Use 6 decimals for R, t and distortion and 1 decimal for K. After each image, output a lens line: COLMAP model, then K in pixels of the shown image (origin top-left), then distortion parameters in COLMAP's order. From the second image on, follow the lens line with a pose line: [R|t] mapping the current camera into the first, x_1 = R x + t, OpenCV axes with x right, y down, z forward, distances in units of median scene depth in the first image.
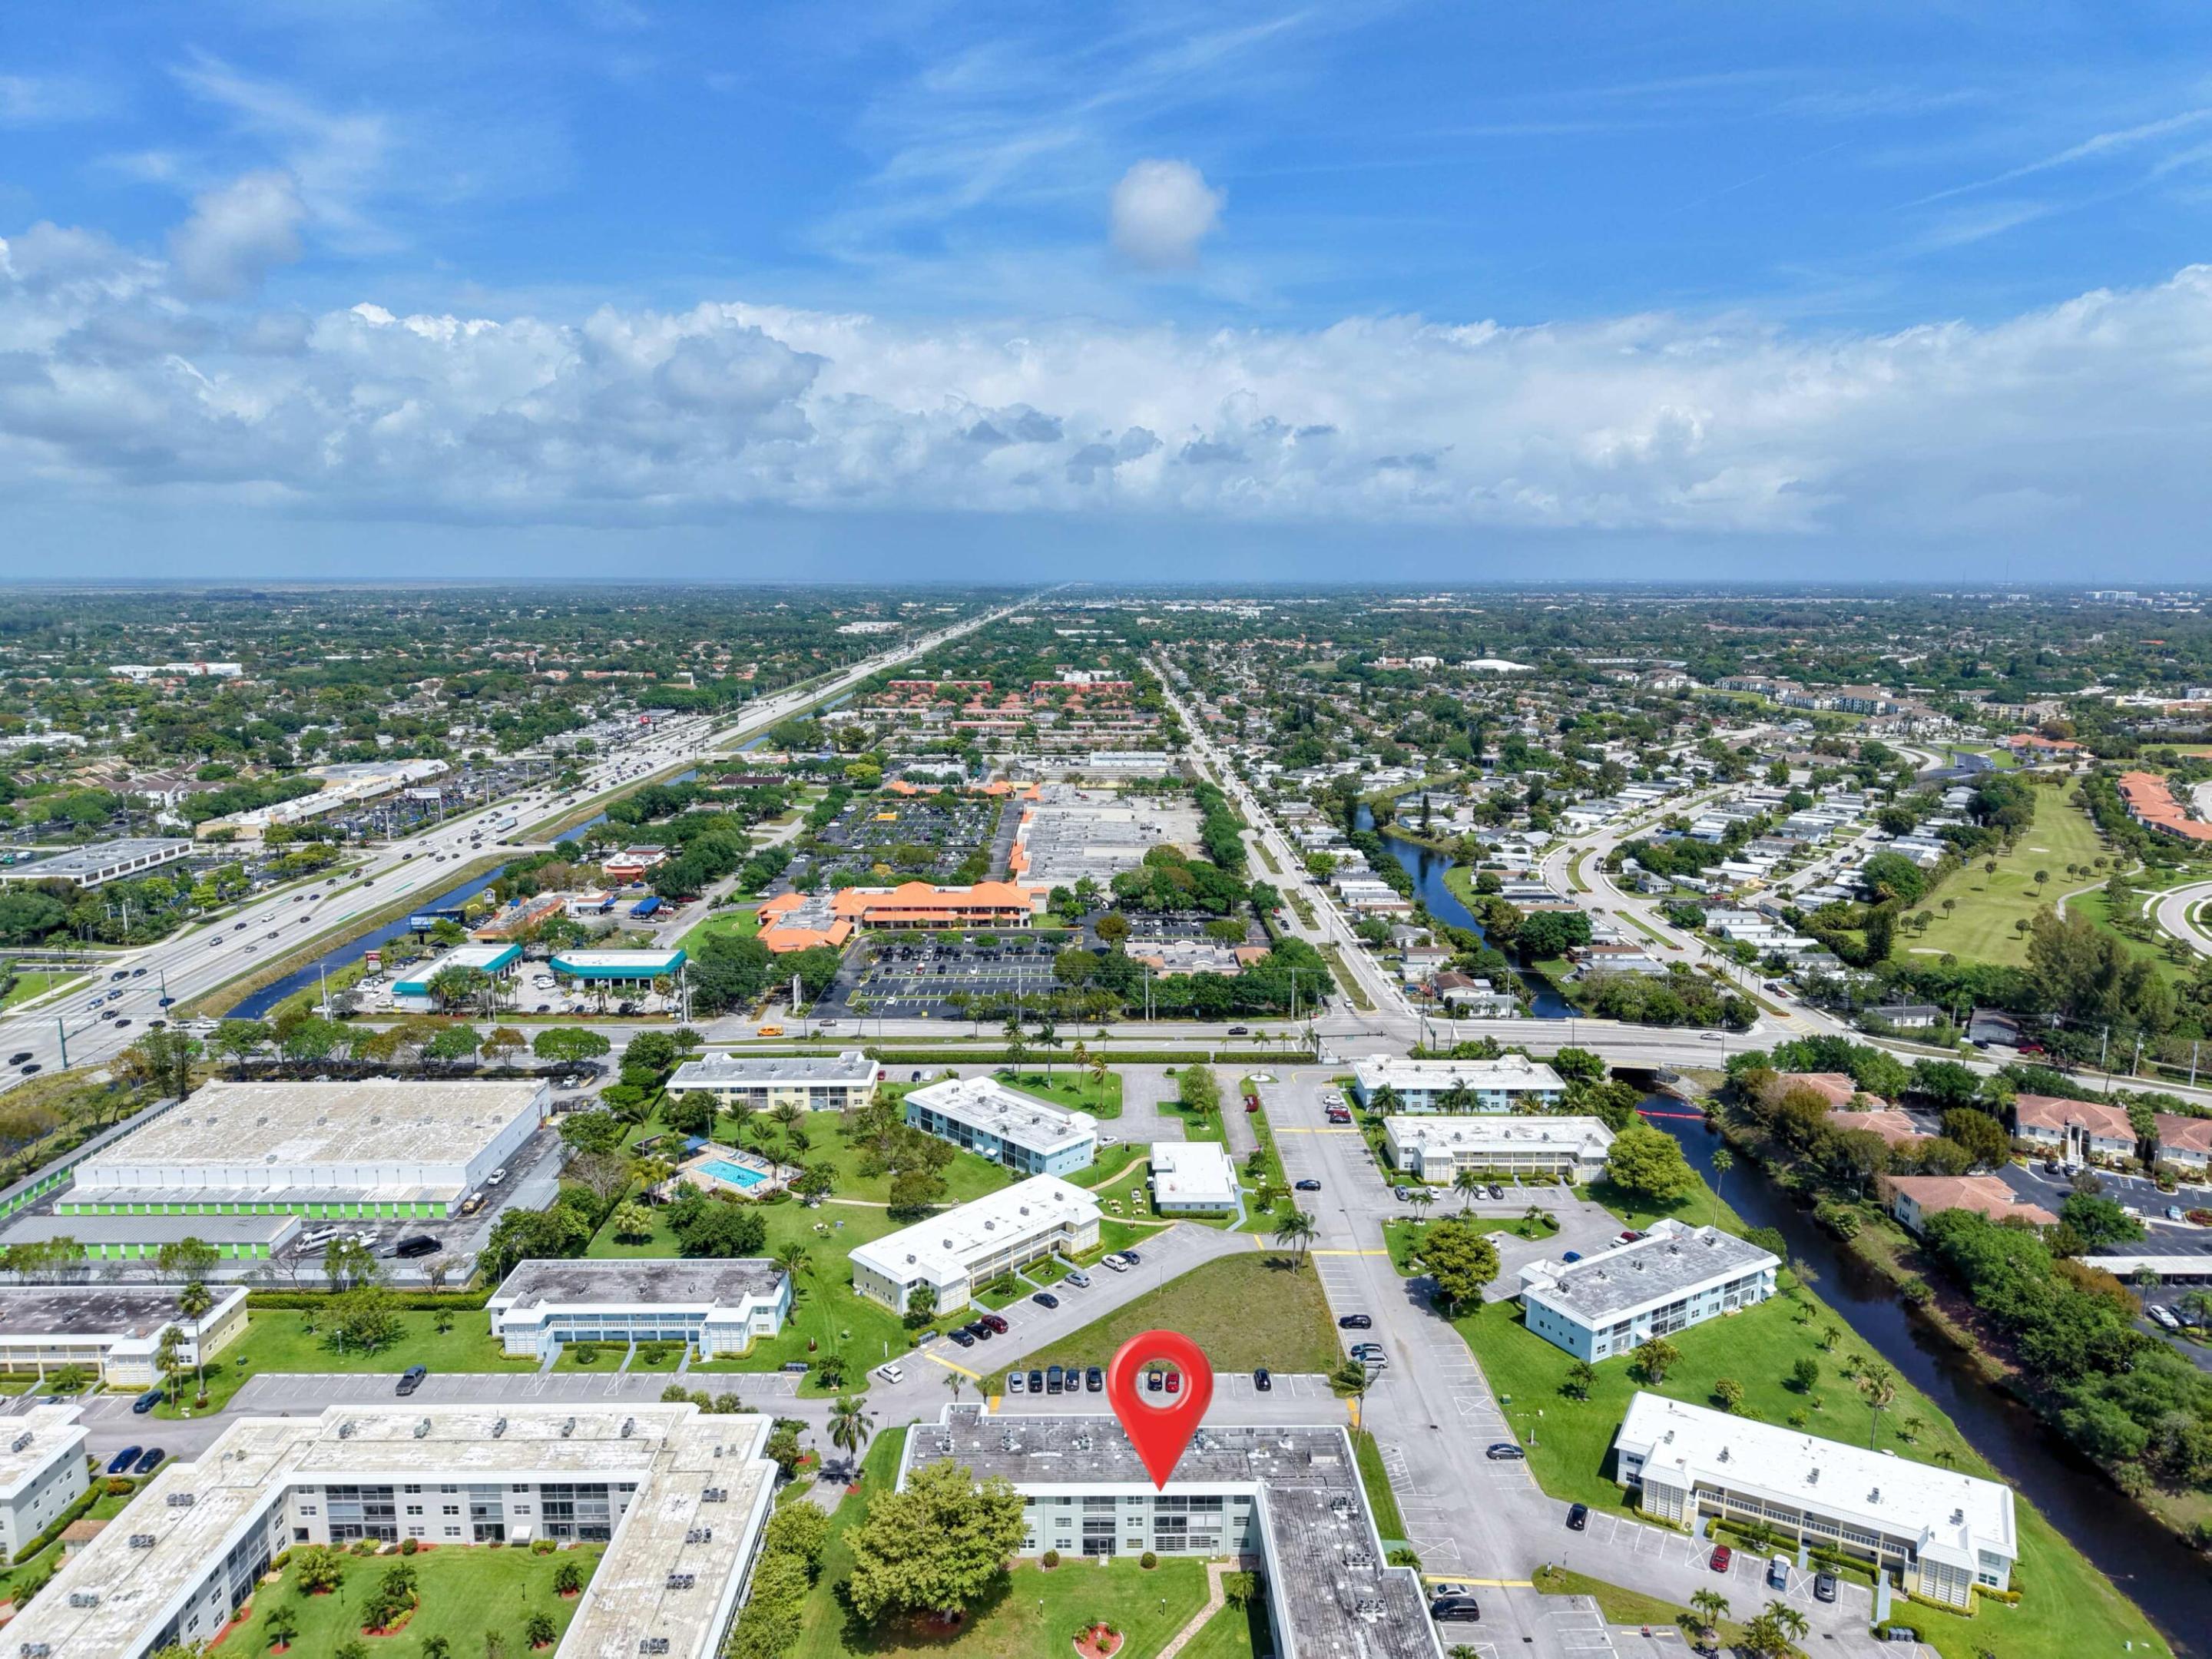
lens RADIAL K [[1489.5, 0, 1106.0], [0, 1489.5, 829.5], [0, 0, 1]] dist [0.043795, -0.041276]
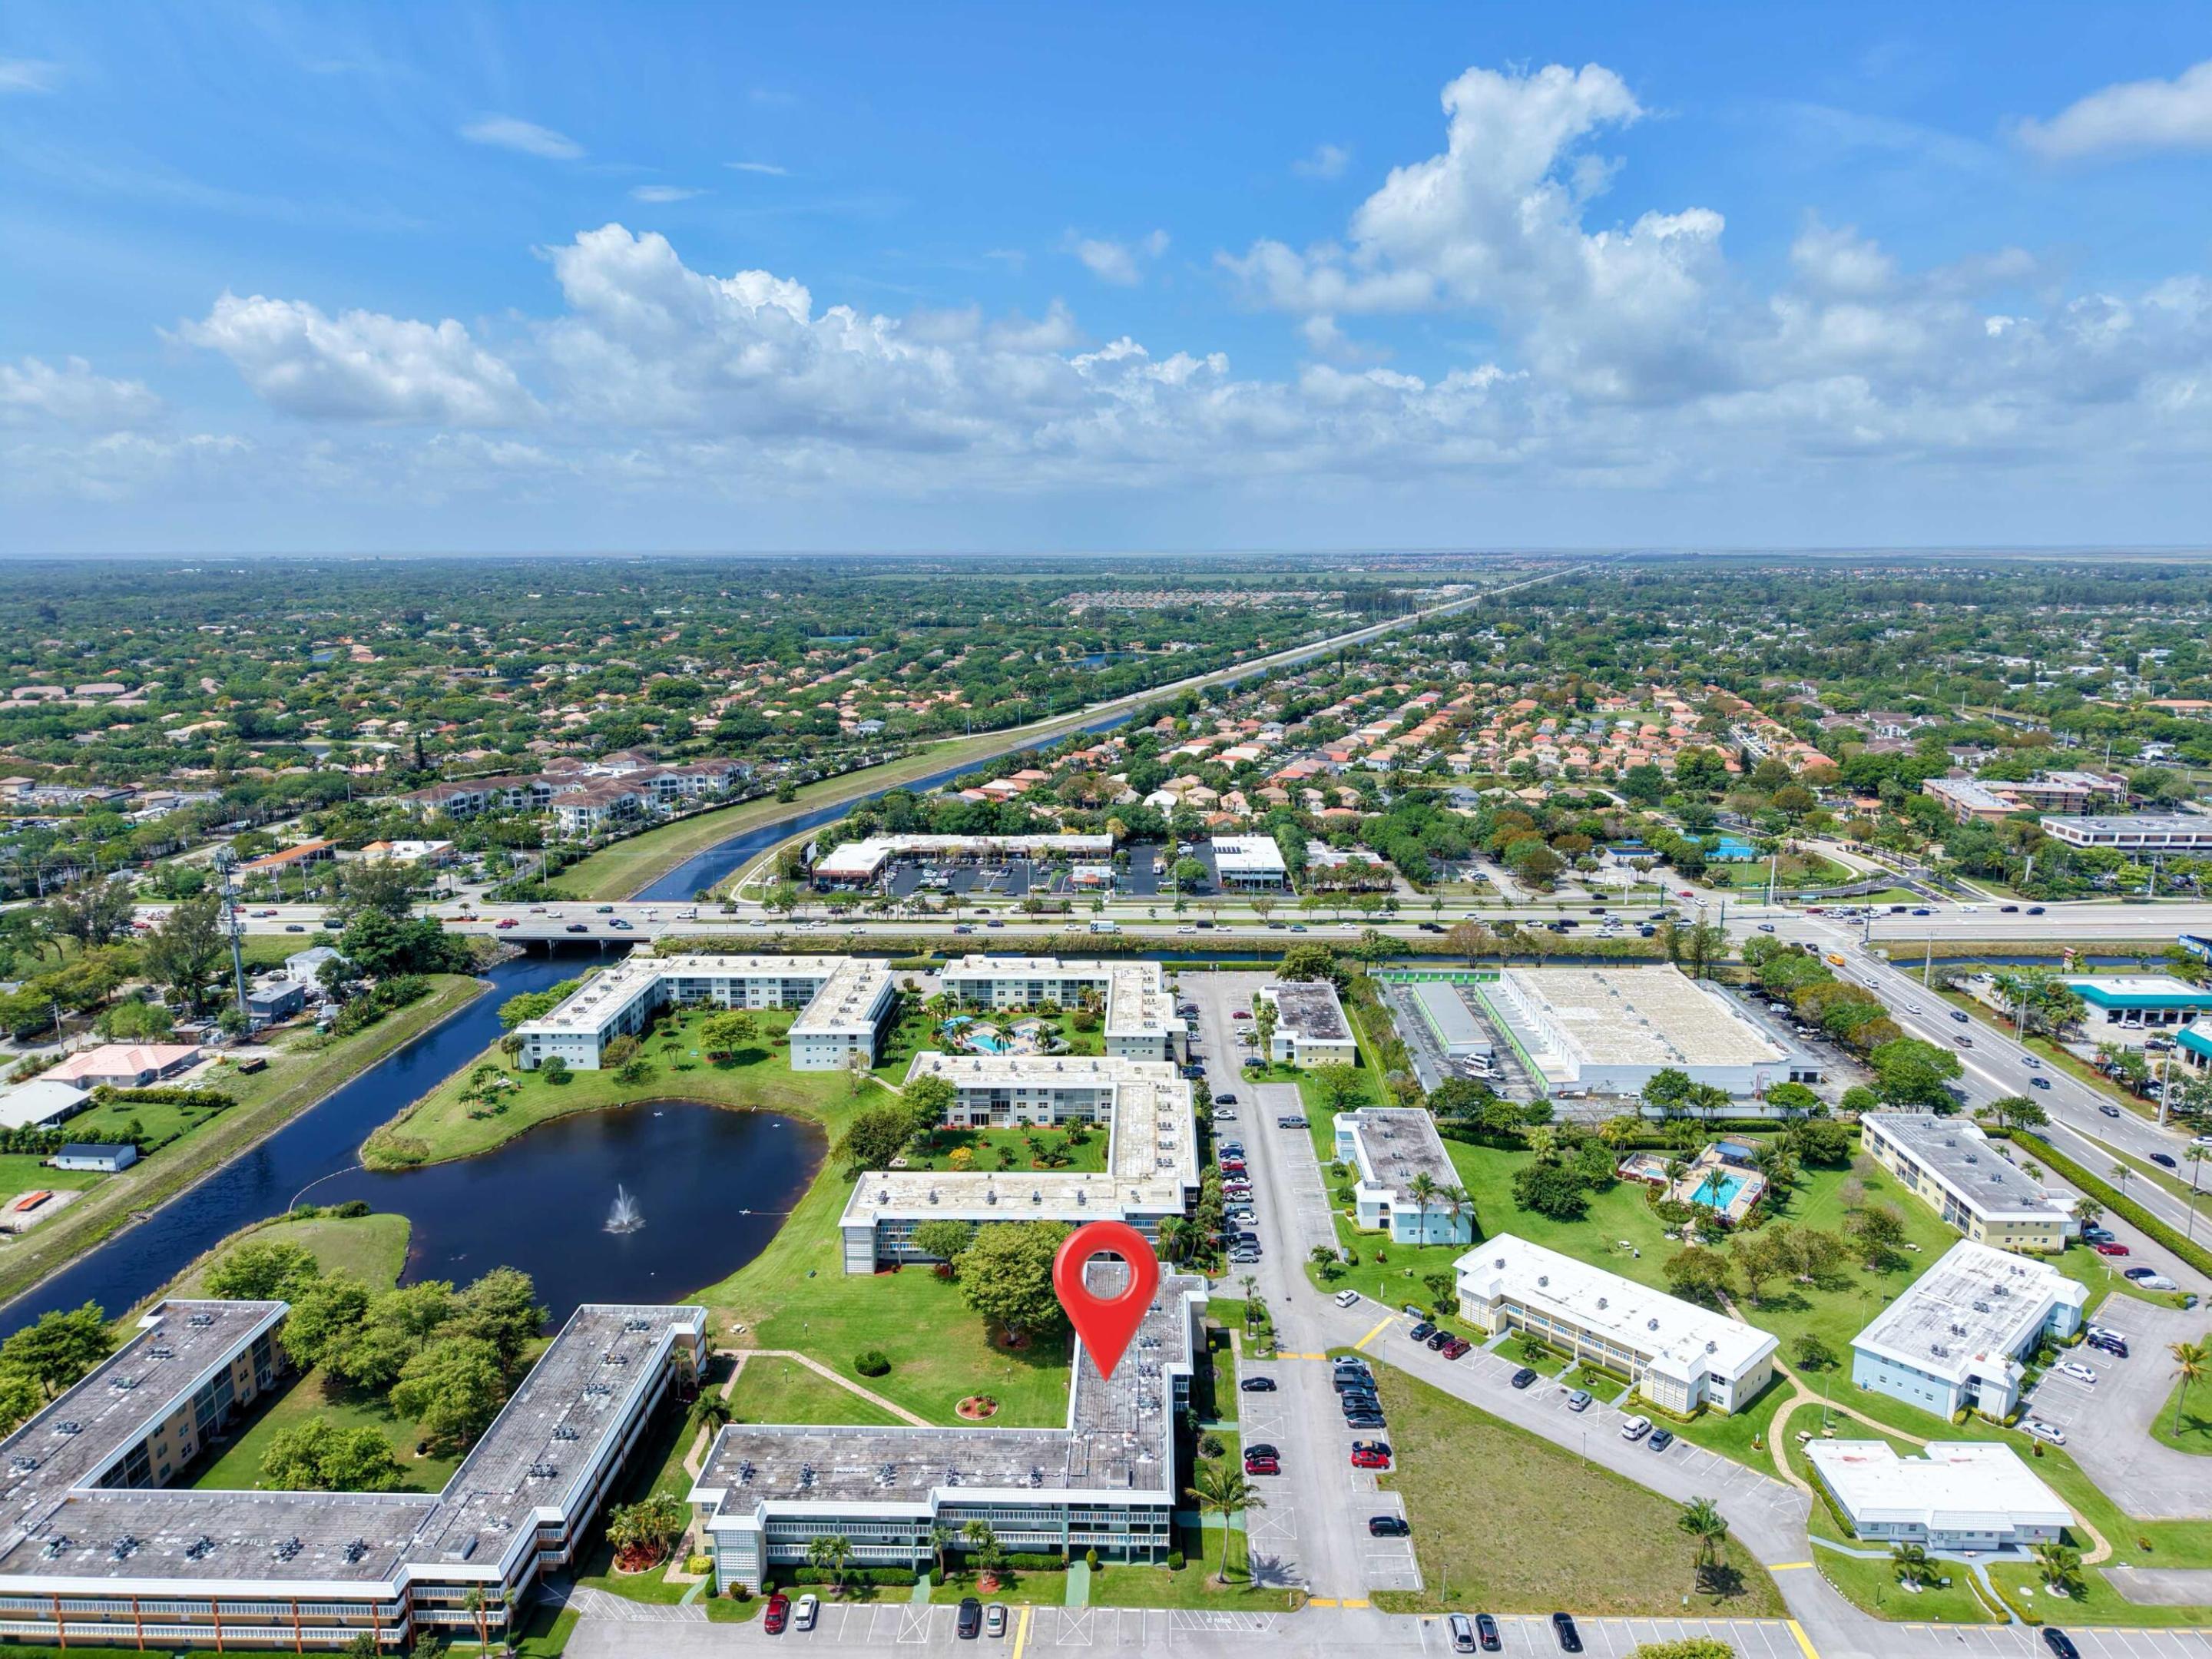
lens RADIAL K [[1489.5, 0, 1106.0], [0, 1489.5, 829.5], [0, 0, 1]] dist [0.043795, -0.041276]
pose [[-0.041277, 0.187713, -0.981356, 0.745640], [-0.174691, 0.965709, 0.192068, -0.111930], [0.983758, 0.179362, -0.007070, 0.706140]]
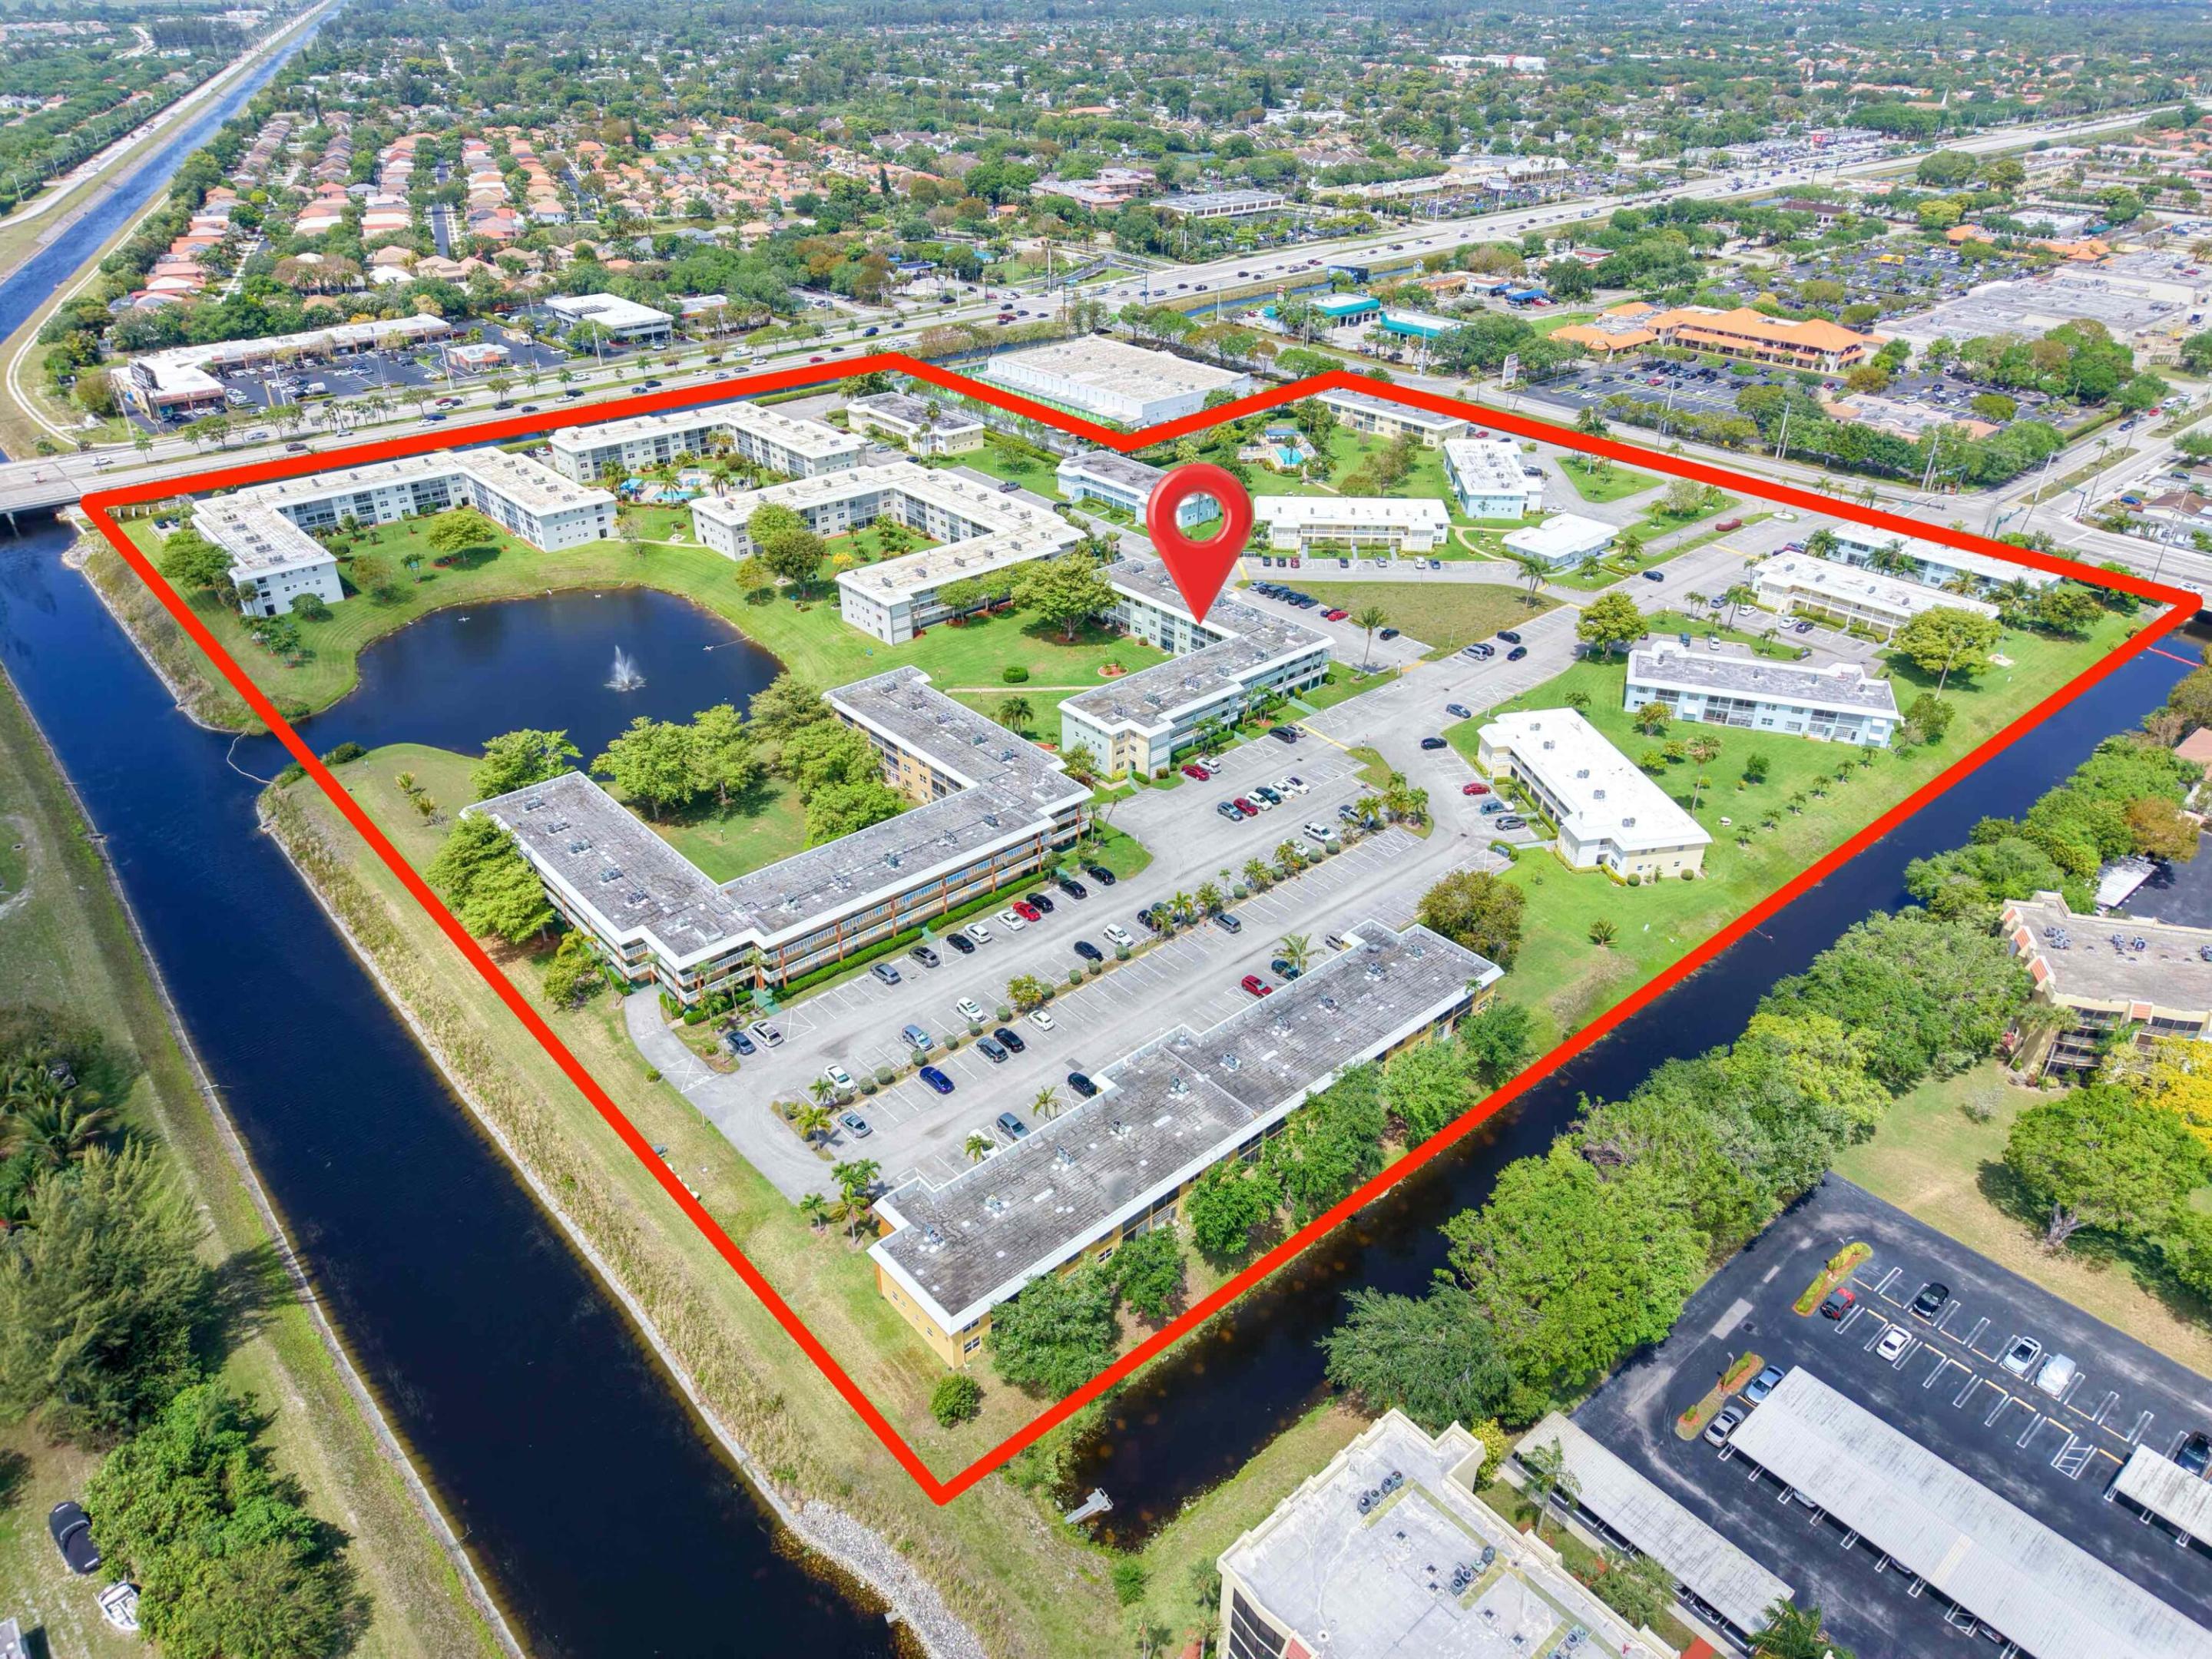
lens RADIAL K [[1489.5, 0, 1106.0], [0, 1489.5, 829.5], [0, 0, 1]] dist [0.043795, -0.041276]
pose [[0.648585, 0.384277, -0.657015, 0.801047], [-0.137238, 0.908090, 0.395649, 0.024390], [0.748667, -0.166445, 0.641711, -0.081770]]
